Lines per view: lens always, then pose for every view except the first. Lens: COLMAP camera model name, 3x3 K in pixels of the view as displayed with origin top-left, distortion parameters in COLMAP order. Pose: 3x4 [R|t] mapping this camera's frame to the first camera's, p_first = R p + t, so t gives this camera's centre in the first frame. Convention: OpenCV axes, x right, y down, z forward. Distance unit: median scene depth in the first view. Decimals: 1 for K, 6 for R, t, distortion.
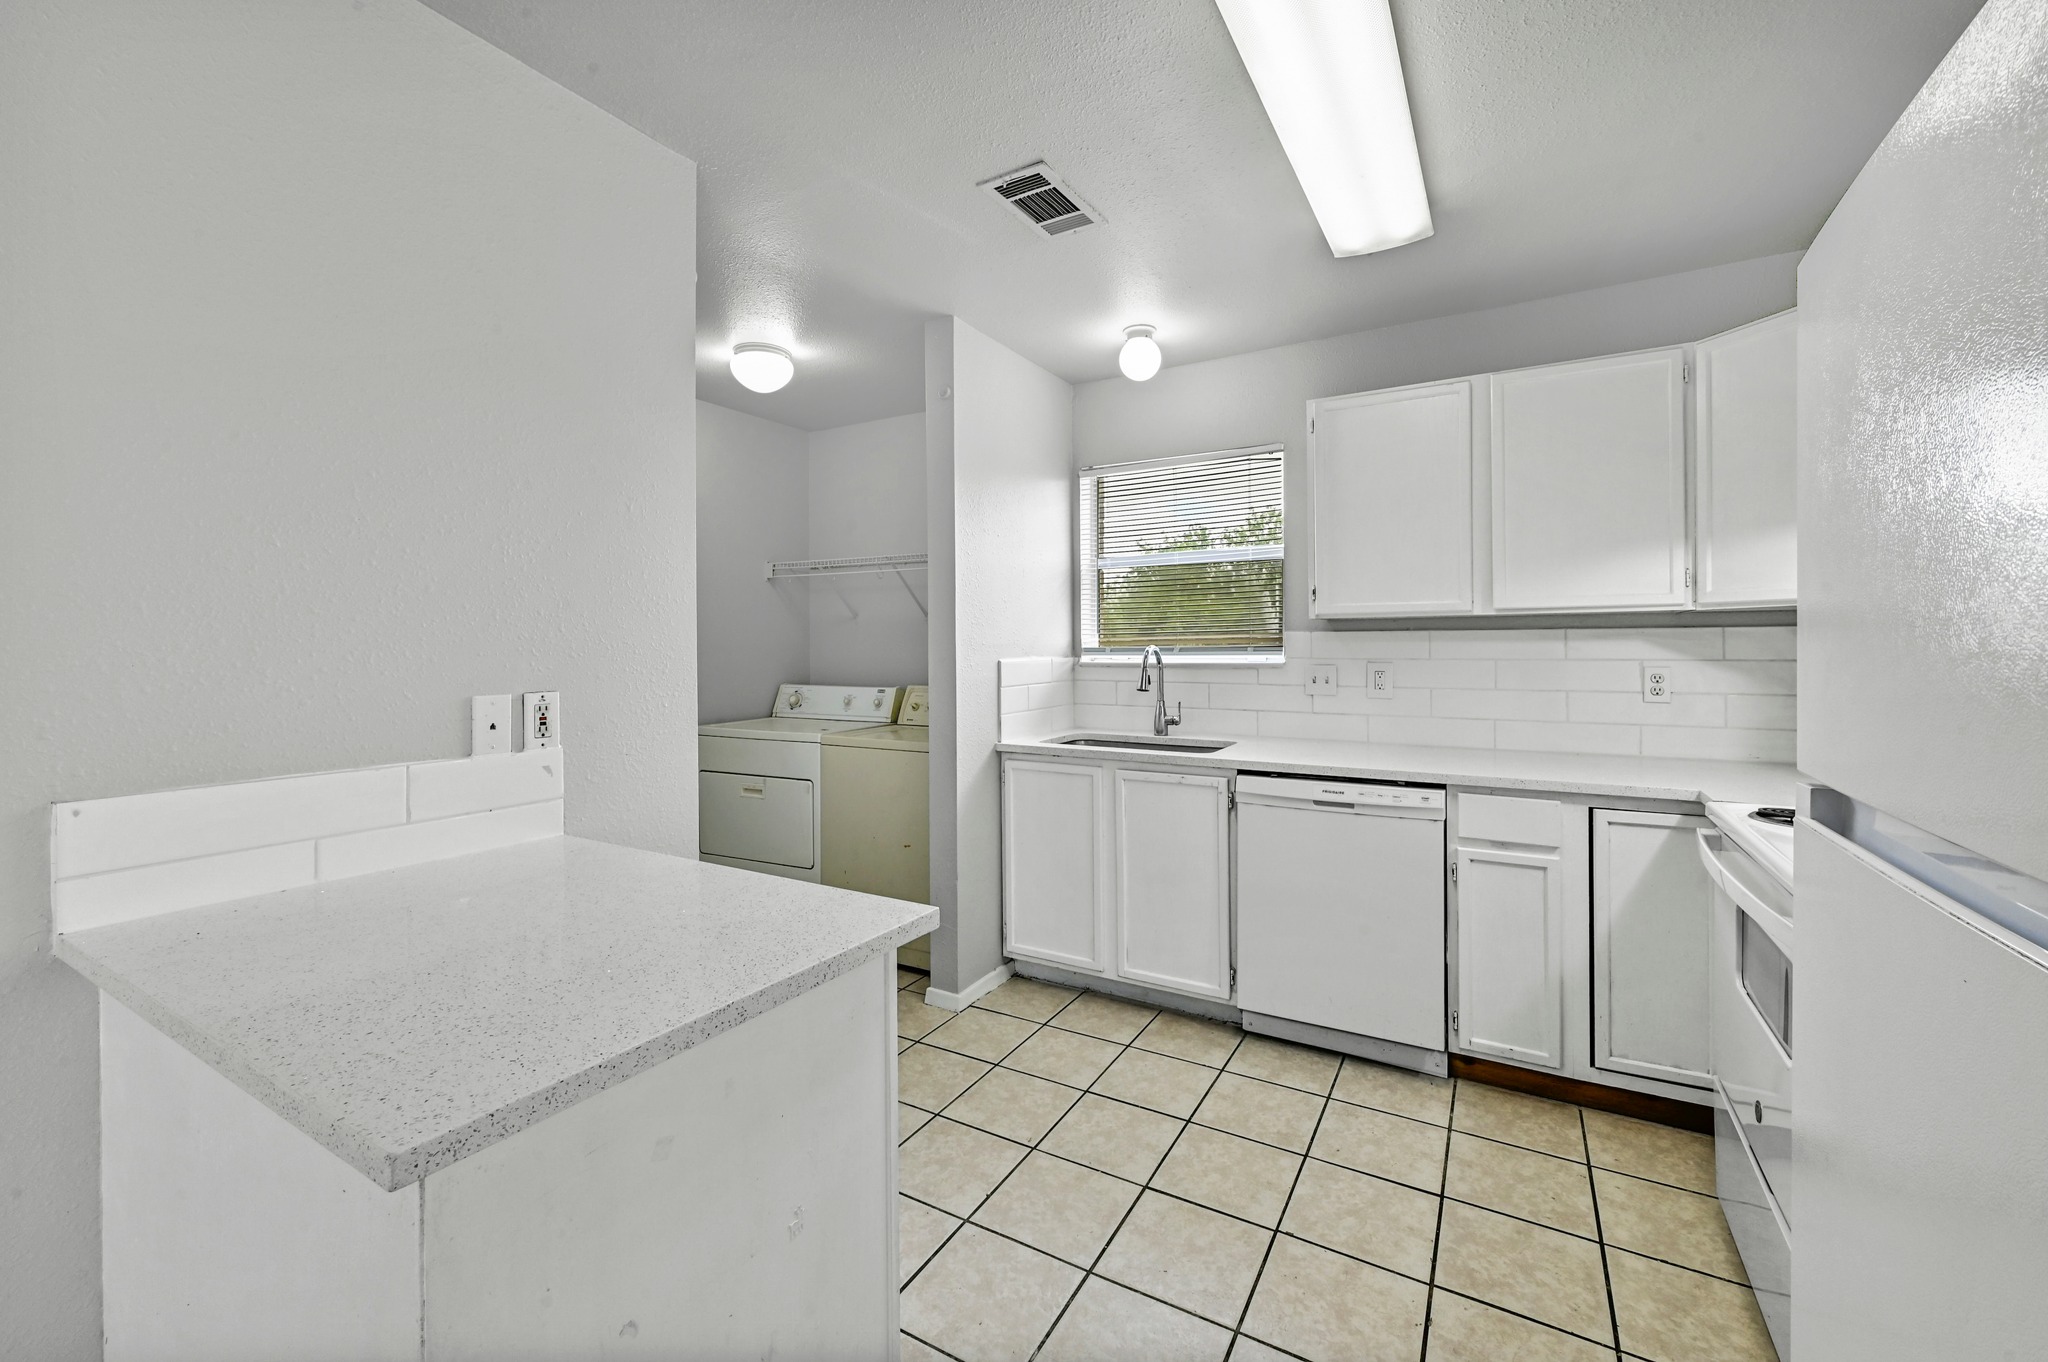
lens RADIAL K [[827.0, 0, 1002.3], [0, 827.0, 639.8], [0, 0, 1]] dist [-0.001386, -0.000539]
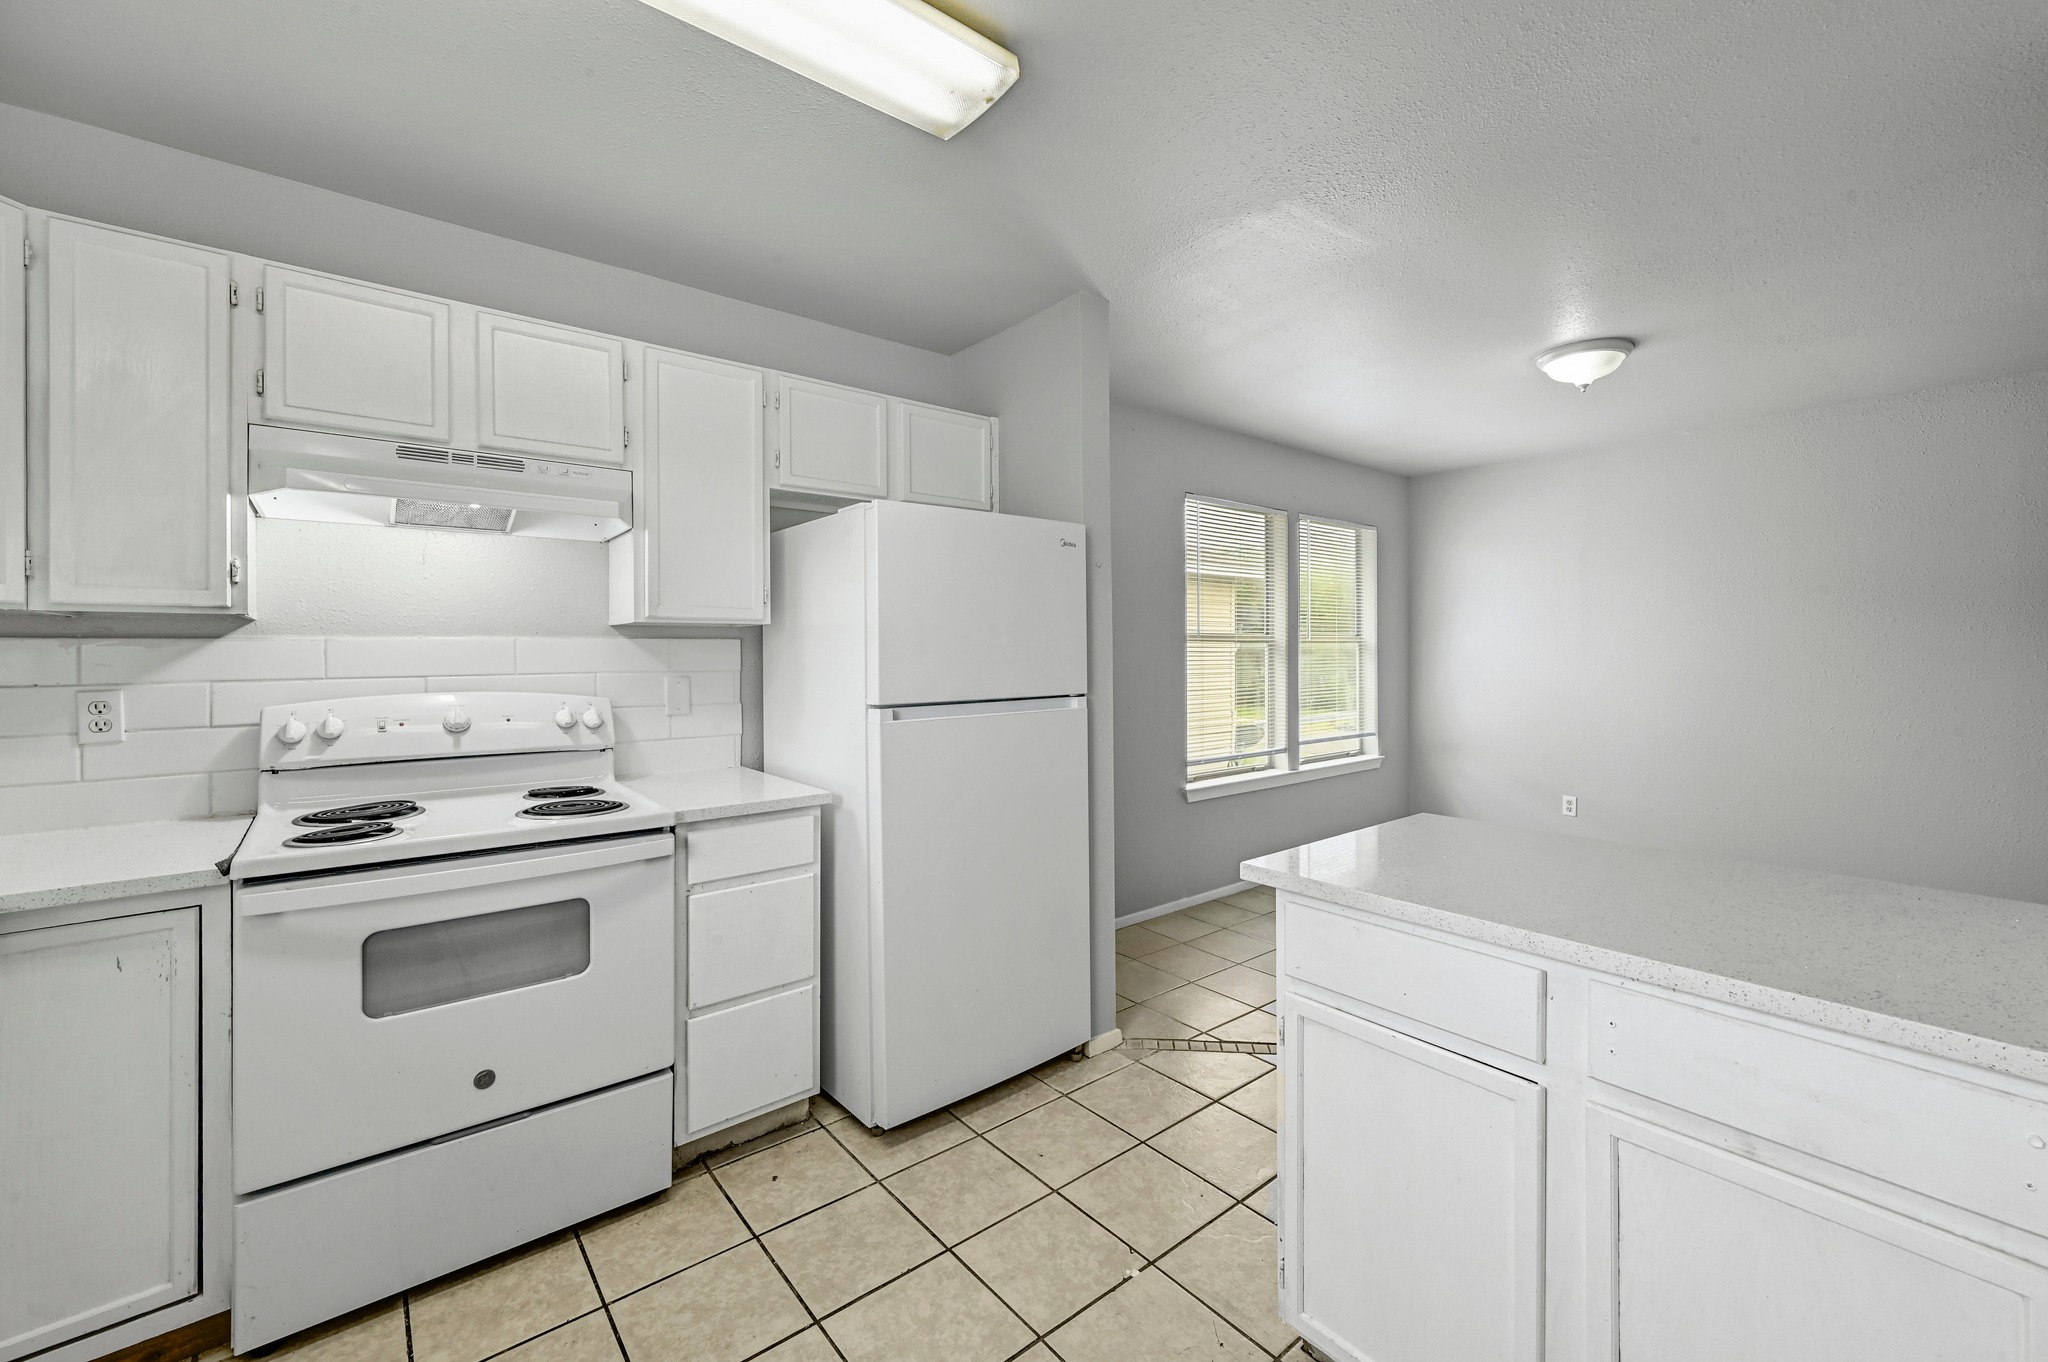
lens RADIAL K [[830.6, 0, 1026.2], [0, 830.6, 654.6], [0, 0, 1]] dist [0.001145, -0.000010]
pose [[-0.944082, 0.009759, 0.329565, -0.085855], [0.010287, 0.999947, -0.000142, 0.005762], [-0.329549, 0.003256, -0.944133, 1.135100]]
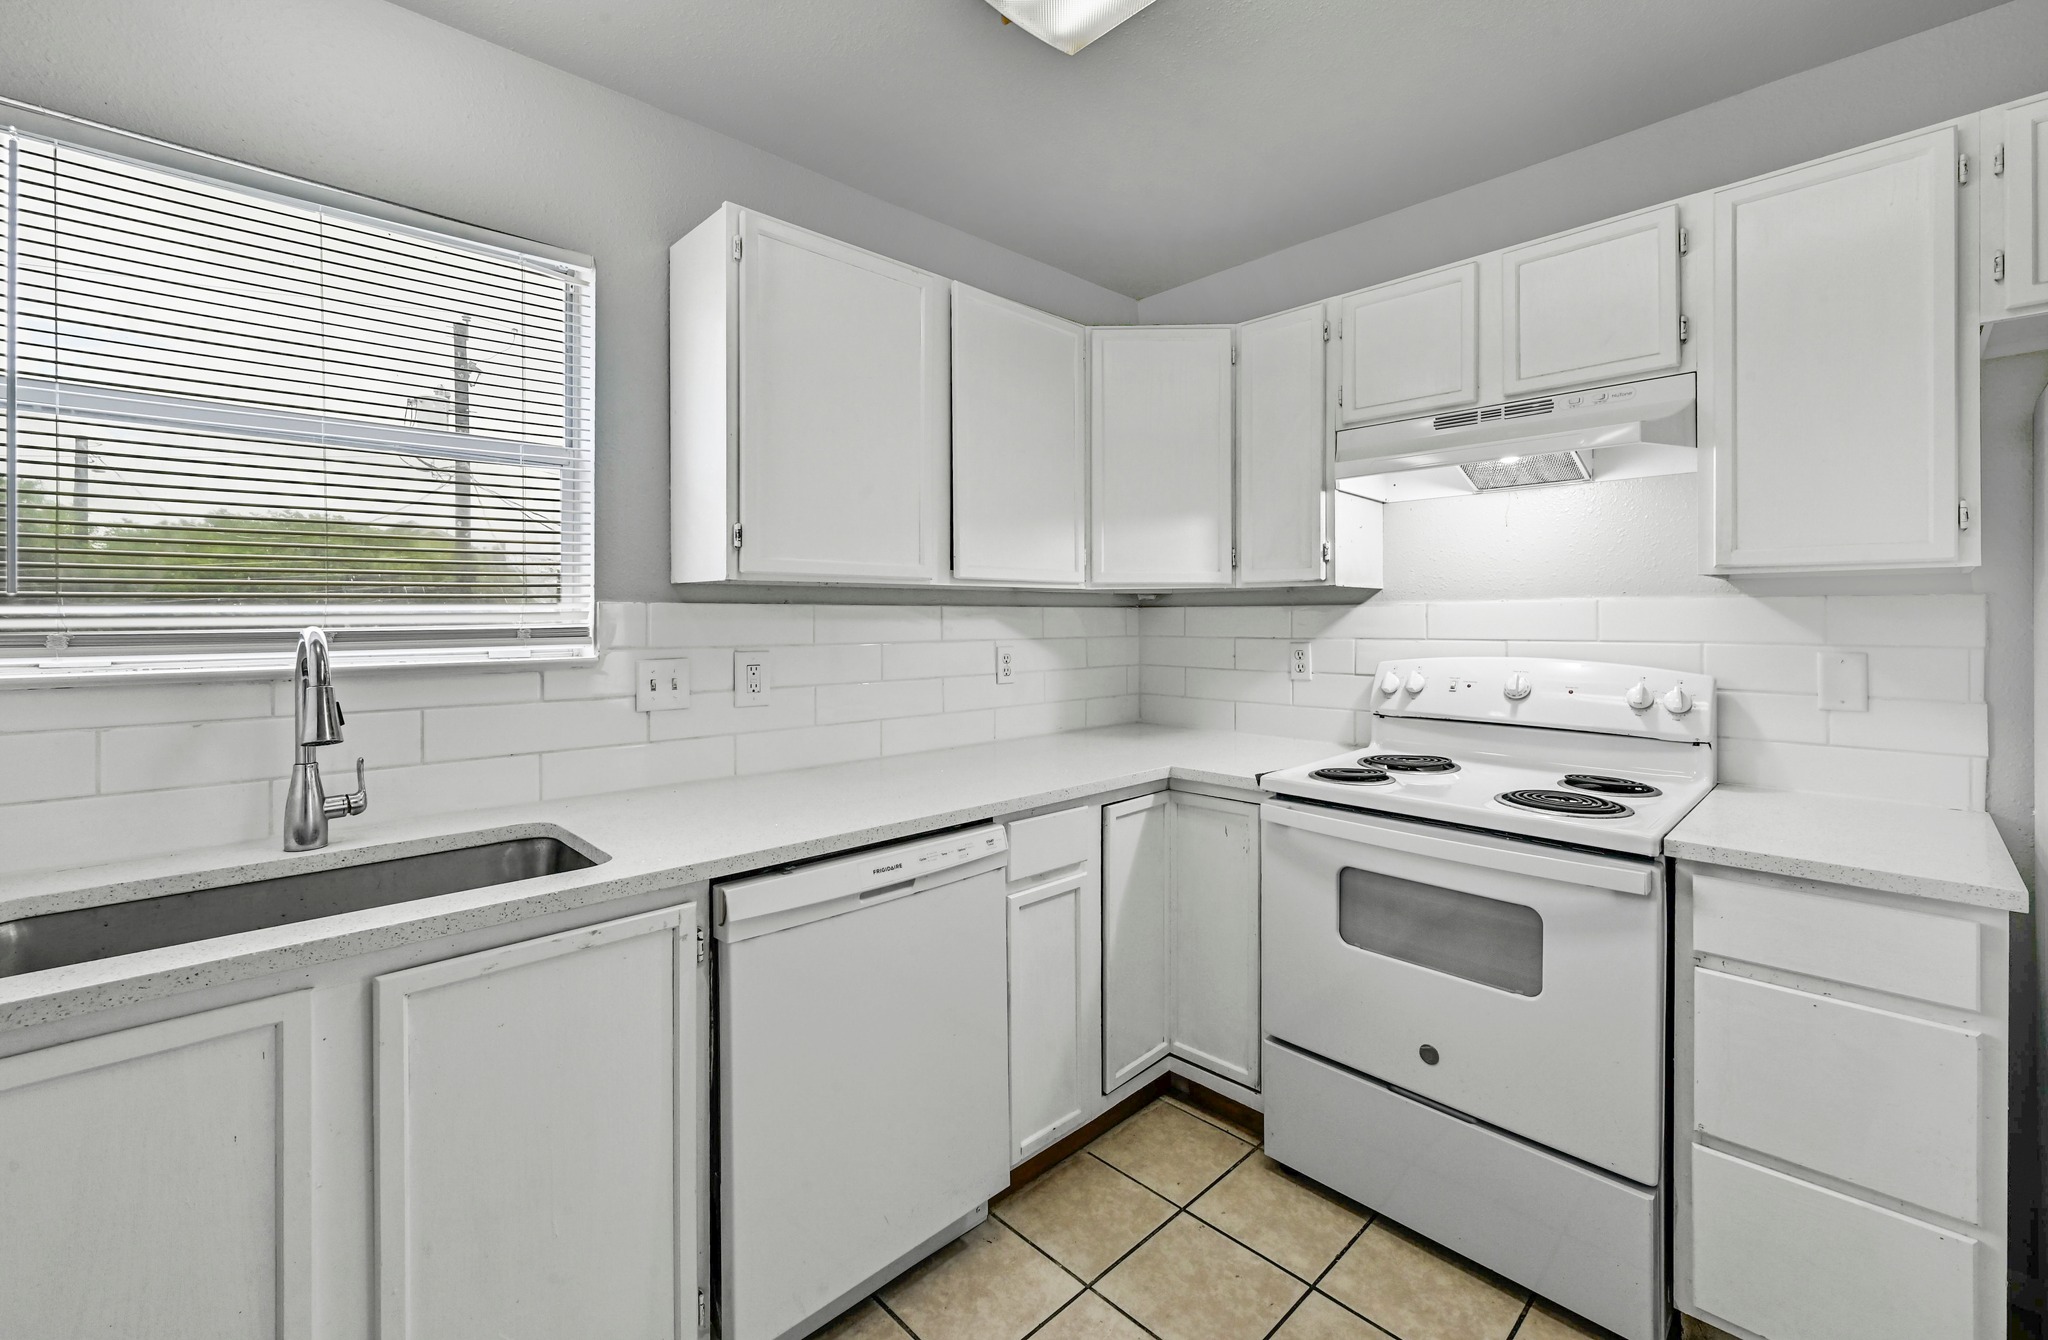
lens RADIAL K [[858.4, 0, 1065.5], [0, 858.4, 622.3], [0, 0, 1]] dist [0.001793, 0.000195]
pose [[0.235911, 0.003188, 0.971769, -0.178728], [-0.002831, 0.999993, -0.002593, 0.007040], [-0.971770, -0.002139, 0.235919, 0.743681]]
